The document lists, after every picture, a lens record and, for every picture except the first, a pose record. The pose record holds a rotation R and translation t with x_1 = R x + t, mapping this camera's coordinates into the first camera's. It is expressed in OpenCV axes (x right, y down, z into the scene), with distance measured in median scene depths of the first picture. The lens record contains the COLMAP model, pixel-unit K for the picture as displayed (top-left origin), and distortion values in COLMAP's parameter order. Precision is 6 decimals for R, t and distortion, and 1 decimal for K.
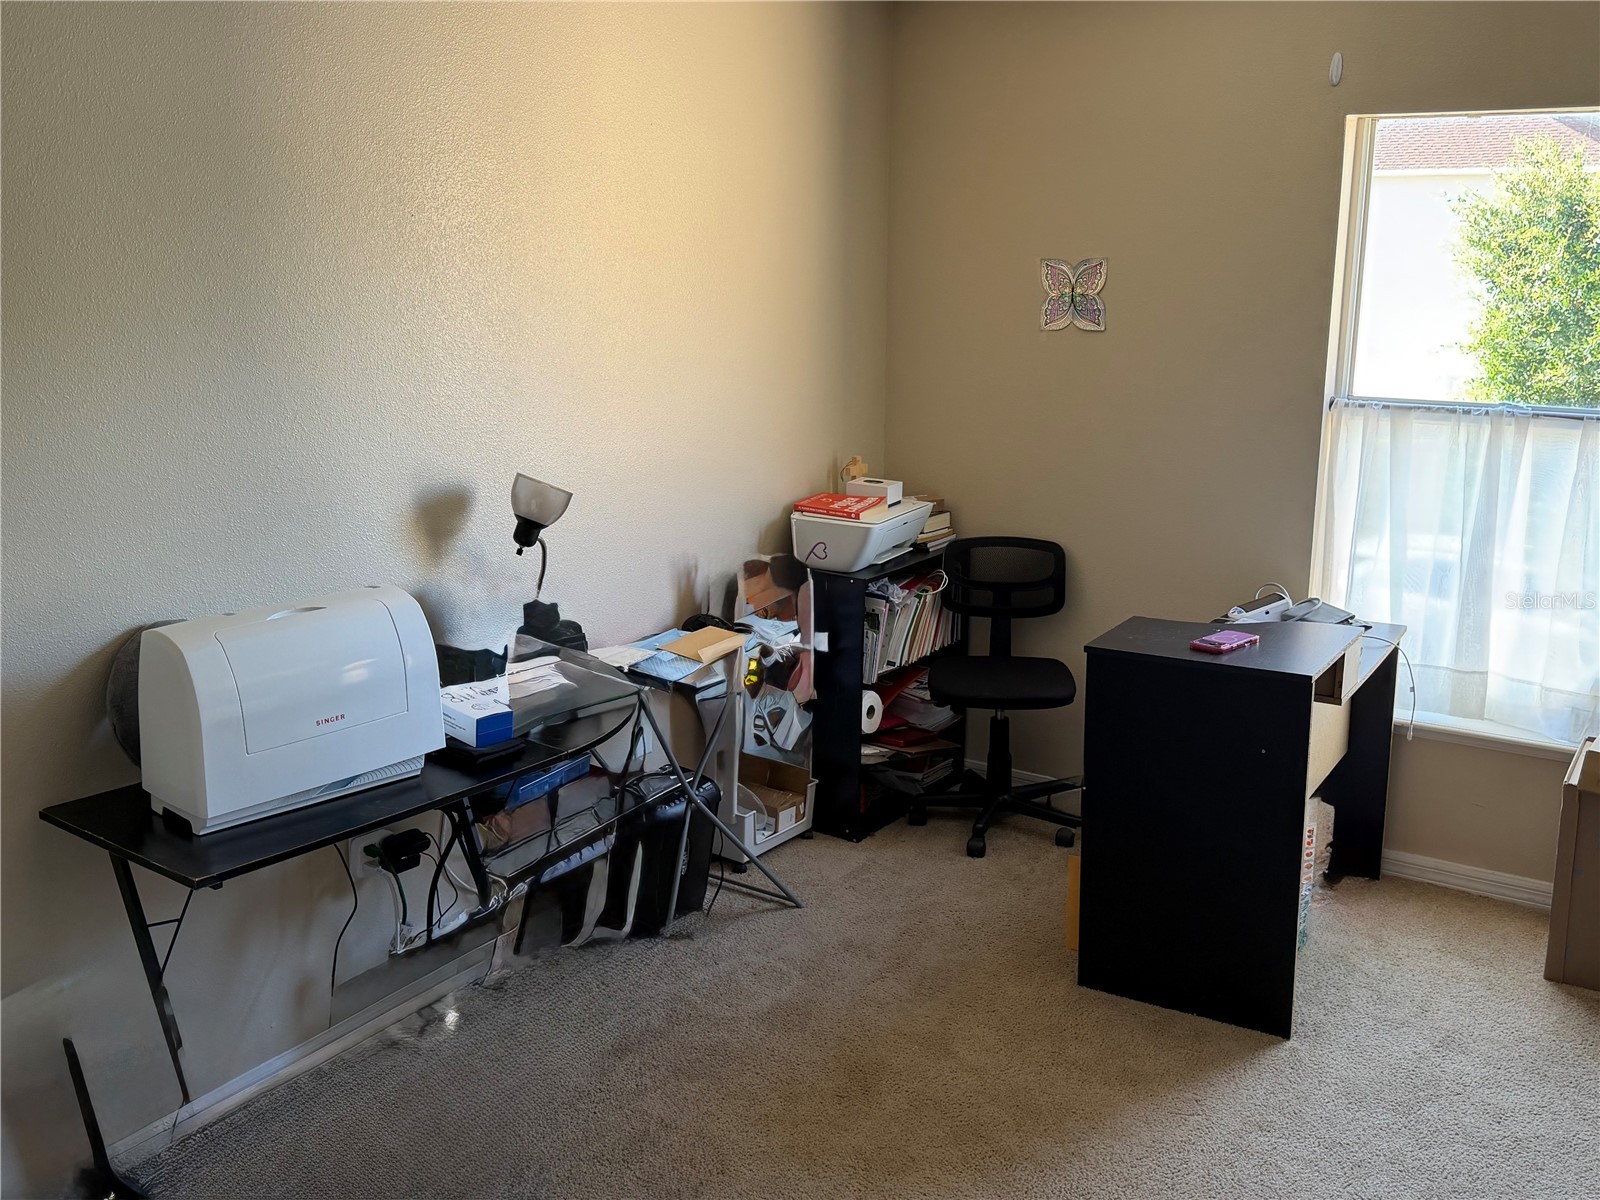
lens RADIAL K [[1596.6, 0, 800.1], [0, 1596.6, 608.4], [0, 0, 1]] dist [0.195962, -0.420223]
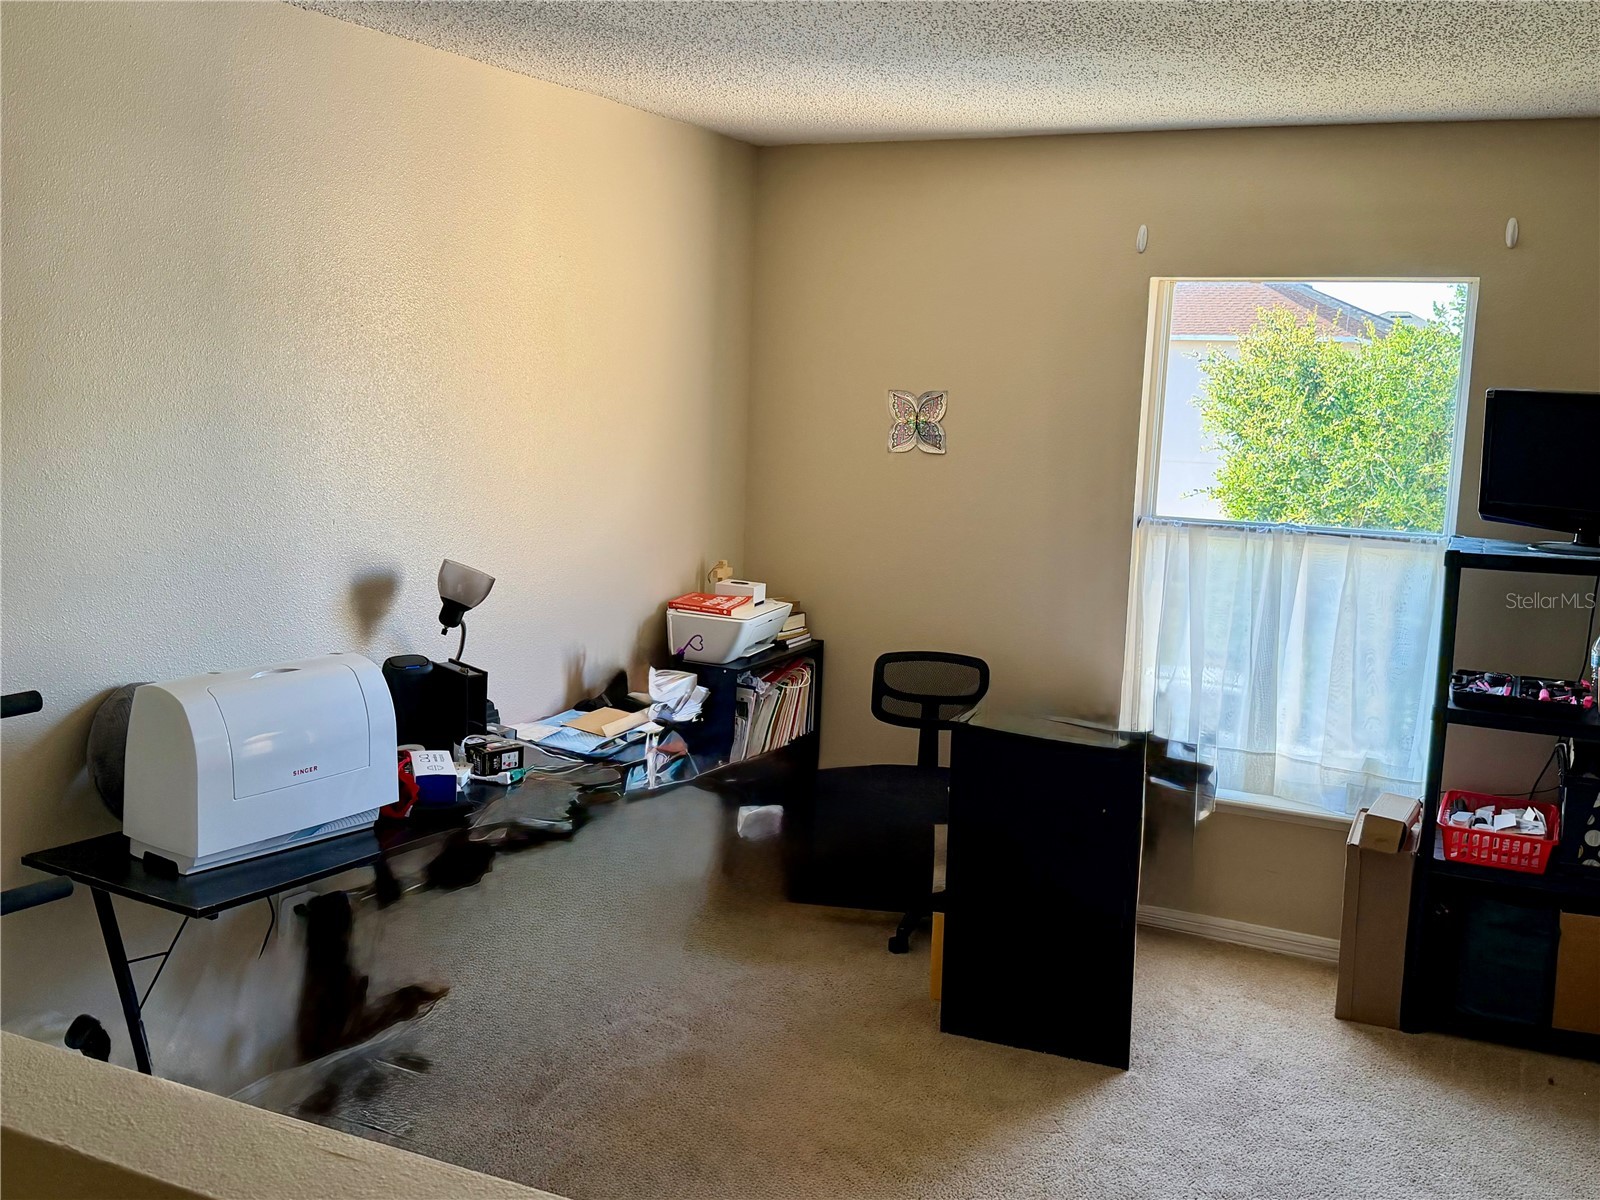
lens RADIAL K [[1596.6, 0, 800.1], [0, 1596.6, 608.4], [0, 0, 1]] dist [0.195962, -0.420223]
pose [[0.989564, 0.013739, 0.143435, -0.076507], [-0.001509, 0.996377, -0.085027, 0.033887], [-0.144084, 0.083924, 0.986000, -0.090456]]
